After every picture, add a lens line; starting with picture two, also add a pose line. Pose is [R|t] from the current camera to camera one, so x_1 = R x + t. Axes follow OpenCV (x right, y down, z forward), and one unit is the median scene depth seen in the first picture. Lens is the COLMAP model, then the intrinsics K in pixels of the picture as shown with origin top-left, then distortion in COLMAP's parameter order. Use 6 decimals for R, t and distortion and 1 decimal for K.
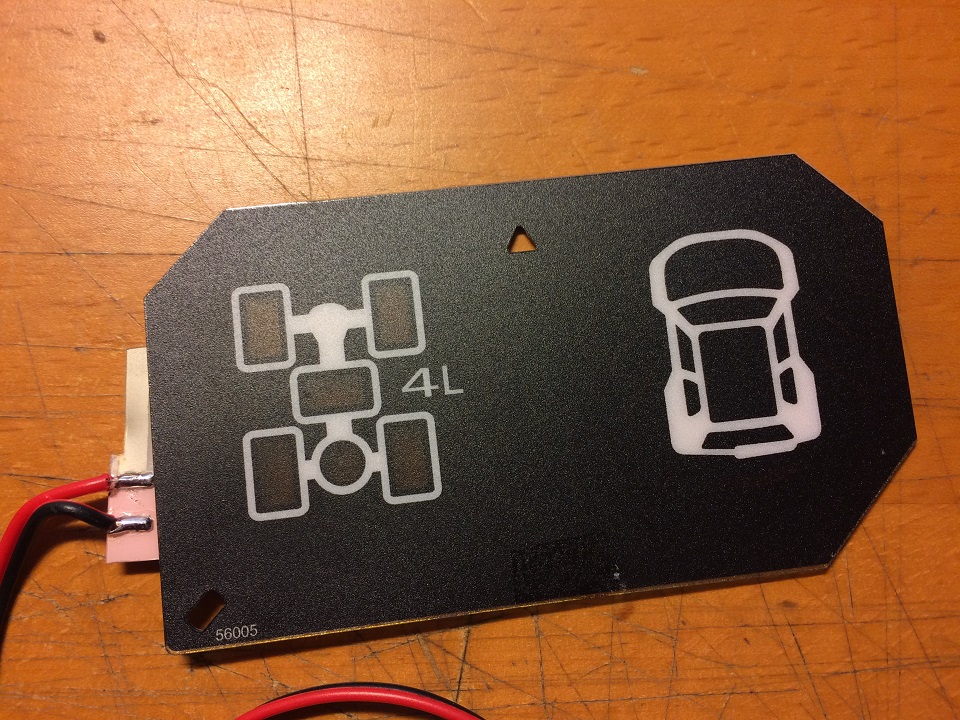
lens RADIAL K [[813.4, 0, 488.2], [0, 813.4, 359.1], [0, 0, 1]] dist [0.019398, -0.016194]
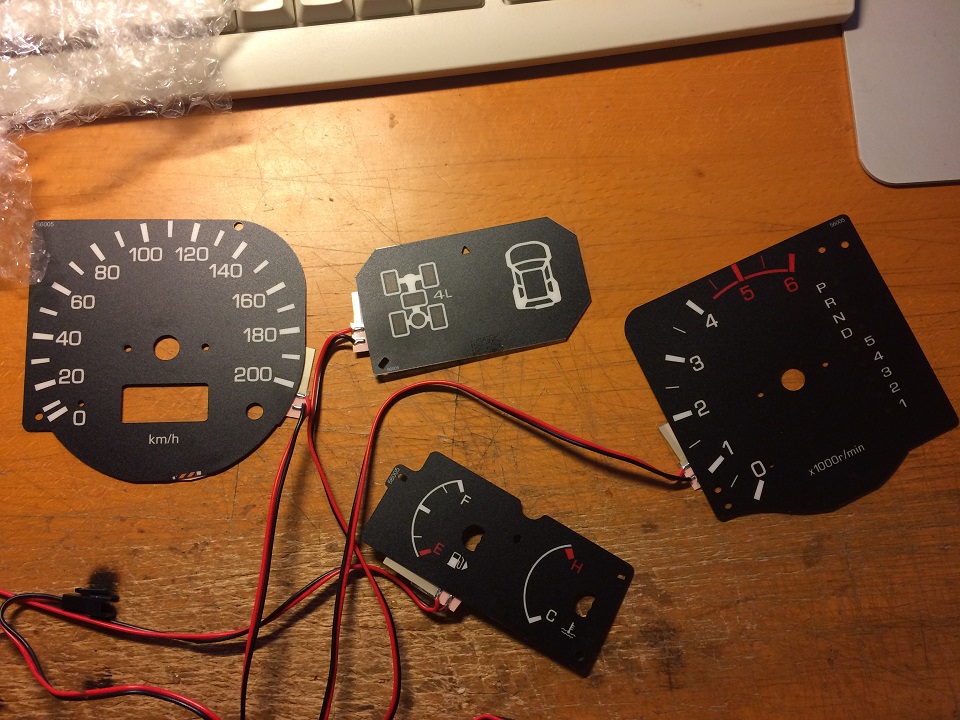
lens RADIAL K [[813.4, 0, 480.3], [0, 813.4, 361.8], [0, 0, 1]] dist [0.019398, -0.016194]
pose [[0.996001, -0.089346, -0.000297, 0.061087], [0.089224, 0.994806, -0.048999, 0.474232], [0.004674, 0.048777, 0.998799, -2.284287]]
